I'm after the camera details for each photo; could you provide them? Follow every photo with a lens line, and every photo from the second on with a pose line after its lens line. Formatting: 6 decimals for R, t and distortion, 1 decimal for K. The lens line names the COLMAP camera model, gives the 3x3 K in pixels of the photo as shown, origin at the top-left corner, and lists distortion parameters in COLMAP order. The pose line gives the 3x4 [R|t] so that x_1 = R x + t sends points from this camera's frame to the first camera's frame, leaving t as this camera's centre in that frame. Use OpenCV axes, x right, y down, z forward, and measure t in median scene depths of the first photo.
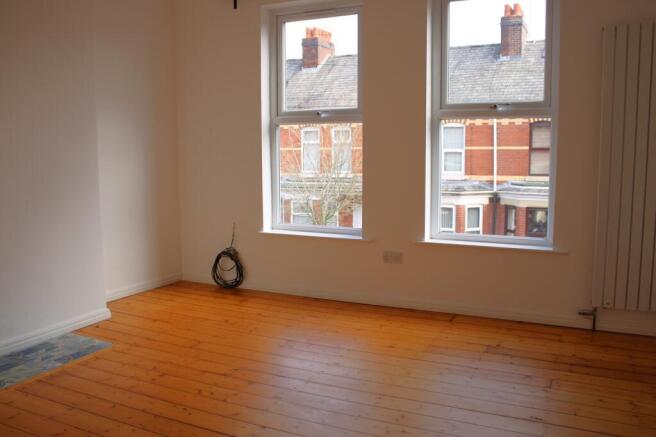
lens RADIAL K [[576.4, 0, 328.0], [0, 576.4, 218.5], [0, 0, 1]] dist [-0.164724, 0.172011]
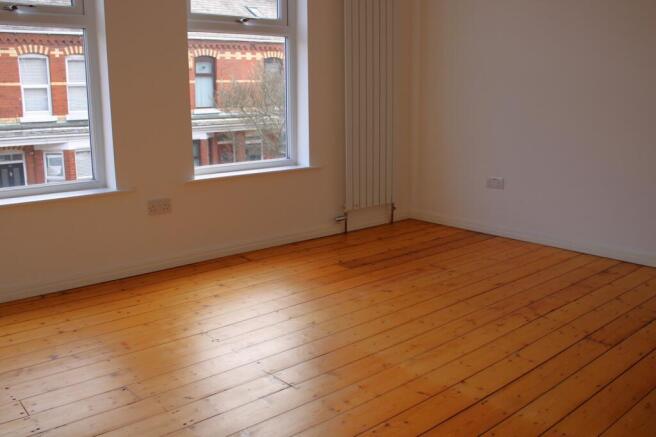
lens RADIAL K [[576.4, 0, 328.0], [0, 576.4, 218.5], [0, 0, 1]] dist [-0.164724, 0.172011]
pose [[0.392293, -0.178183, 0.902417, -0.528362], [0.129440, 0.981990, 0.137626, 0.008249], [-0.910687, 0.062819, 0.408292, 0.515764]]
